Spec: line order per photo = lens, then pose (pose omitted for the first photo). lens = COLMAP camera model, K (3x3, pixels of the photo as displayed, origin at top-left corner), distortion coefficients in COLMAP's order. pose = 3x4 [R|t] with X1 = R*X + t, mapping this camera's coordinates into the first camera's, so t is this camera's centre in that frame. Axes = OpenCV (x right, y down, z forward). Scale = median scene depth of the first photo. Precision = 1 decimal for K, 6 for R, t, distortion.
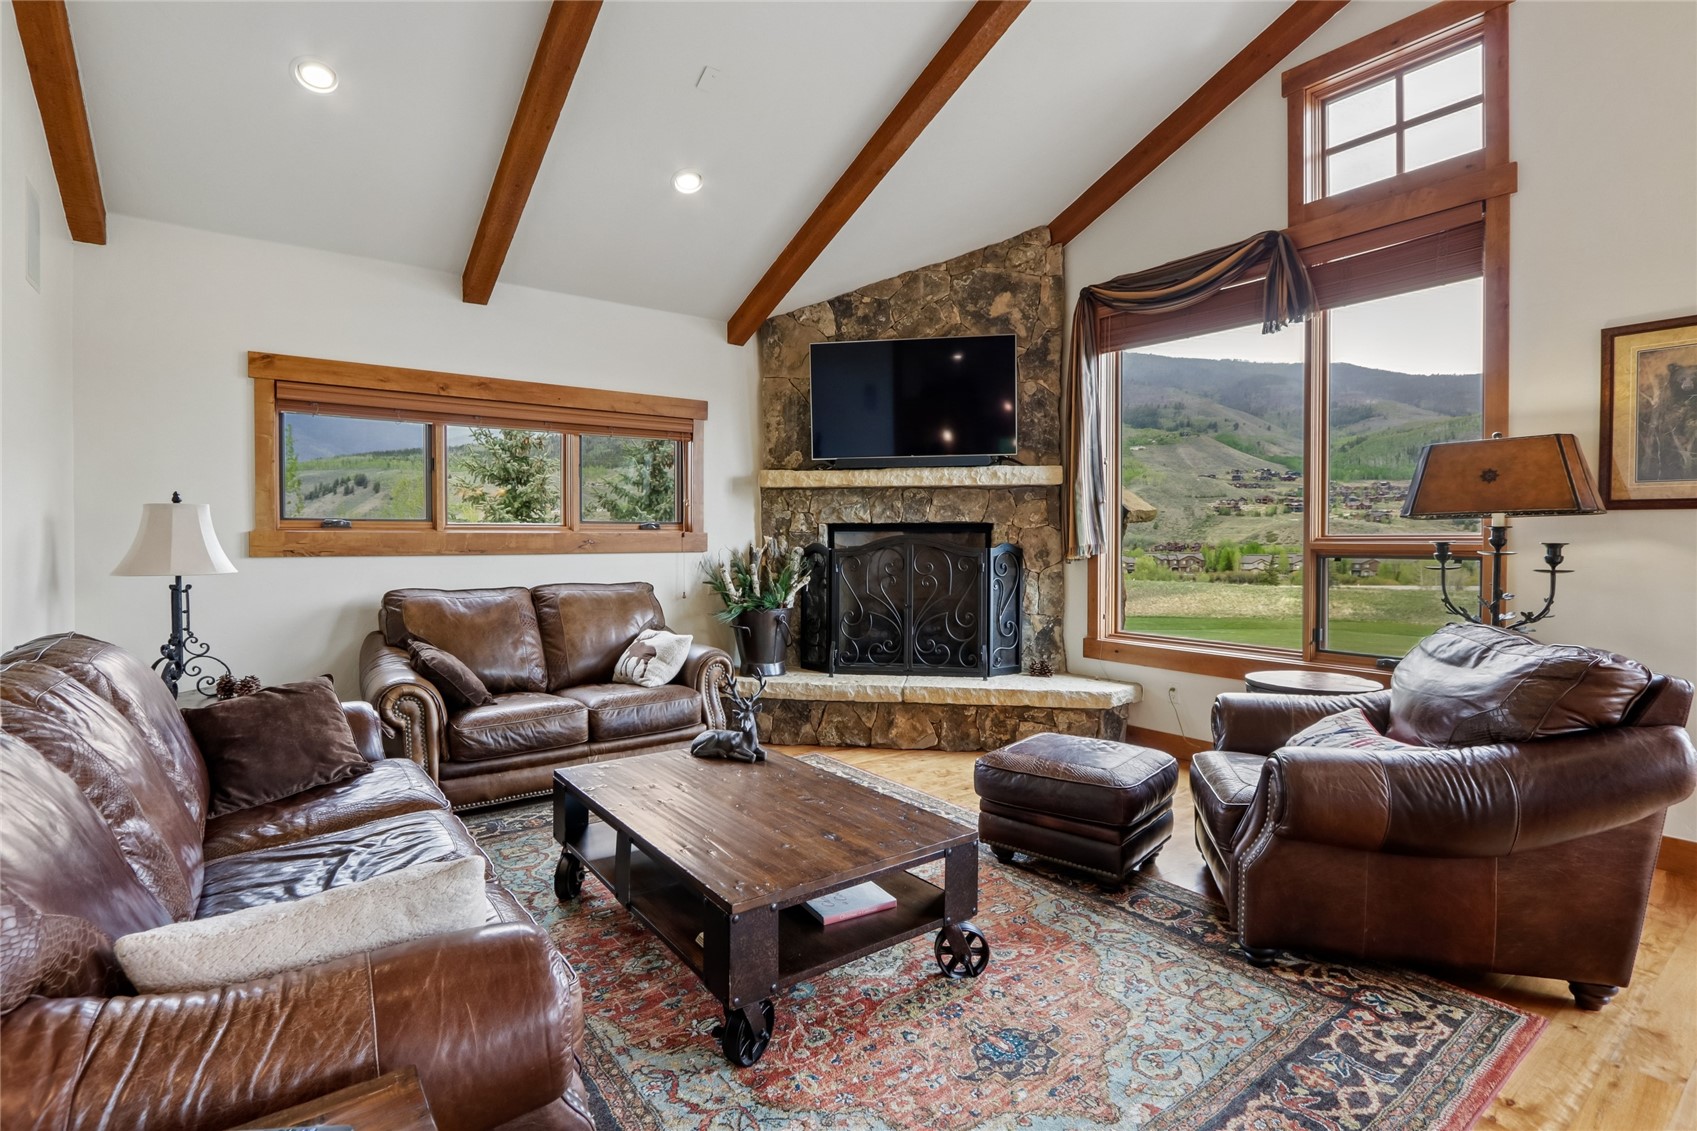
lens RADIAL K [[818.5, 0, 824.0], [0, 818.5, 546.7], [0, 0, 1]] dist [-0.015897, 0.004044]
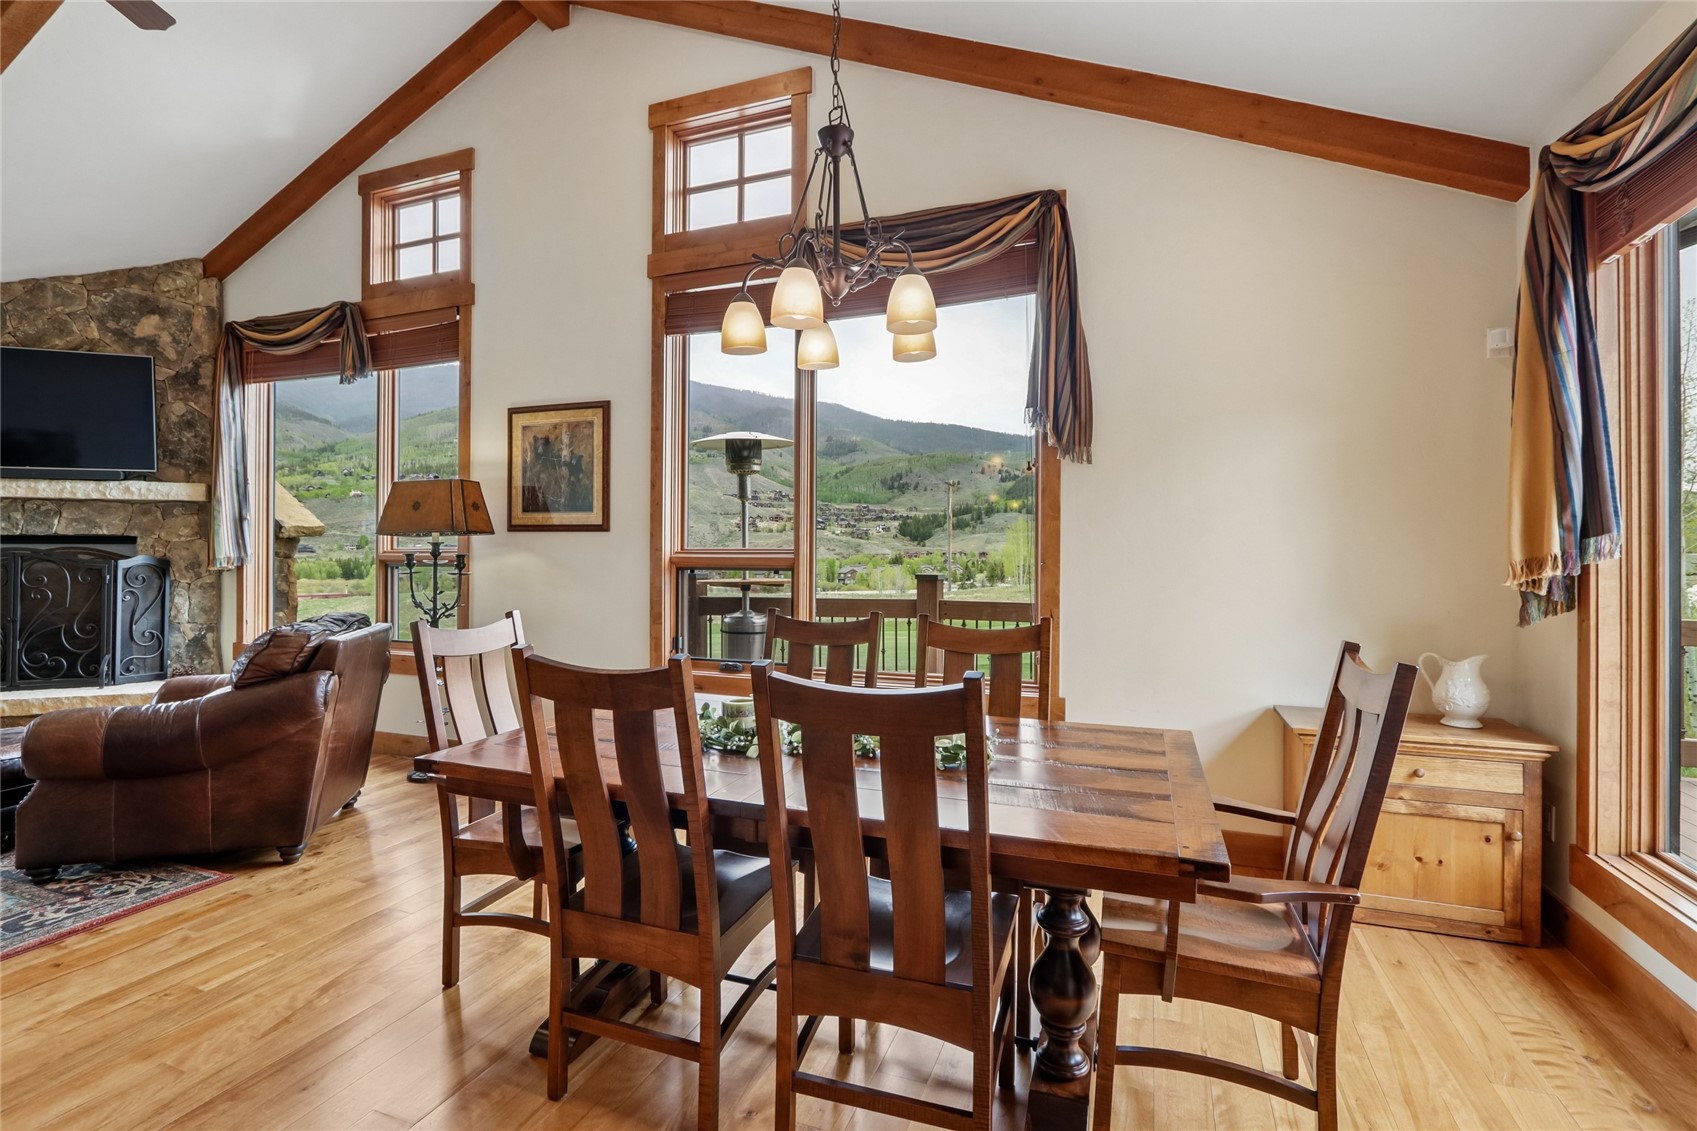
lens RADIAL K [[818.5, 0, 841.3], [0, 818.5, 546.2], [0, 0, 1]] dist [-0.015897, 0.004044]
pose [[0.843933, 0.004562, 0.536430, 0.418468], [0.004674, 0.999863, -0.015856, 0.004300], [-0.536429, 0.015888, 0.843796, -0.347214]]
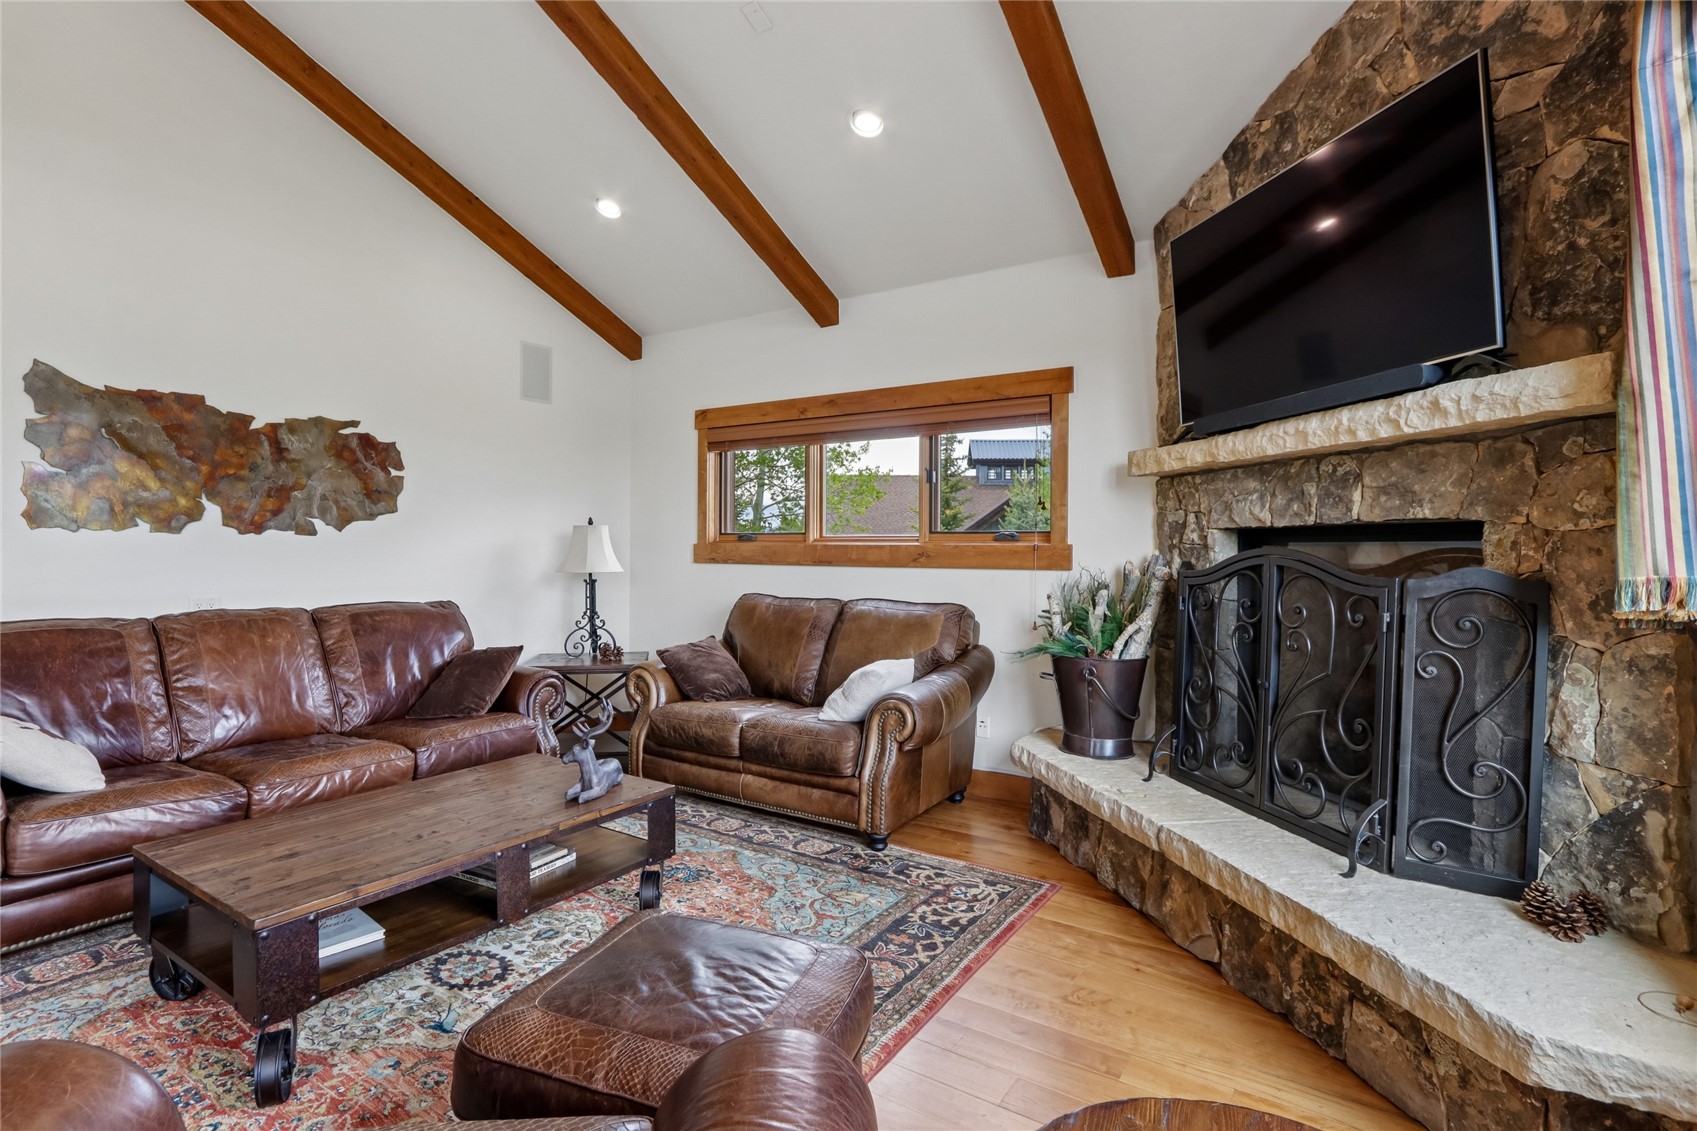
lens RADIAL K [[825.1, 0, 839.2], [0, 825.1, 553.3], [0, 0, 1]] dist [-0.013442, 0.002471]
pose [[0.350846, 0.007951, -0.936399, 0.494467], [-0.017512, 0.999845, 0.001928, -0.007164], [0.936269, 0.015722, 0.350931, 0.559389]]
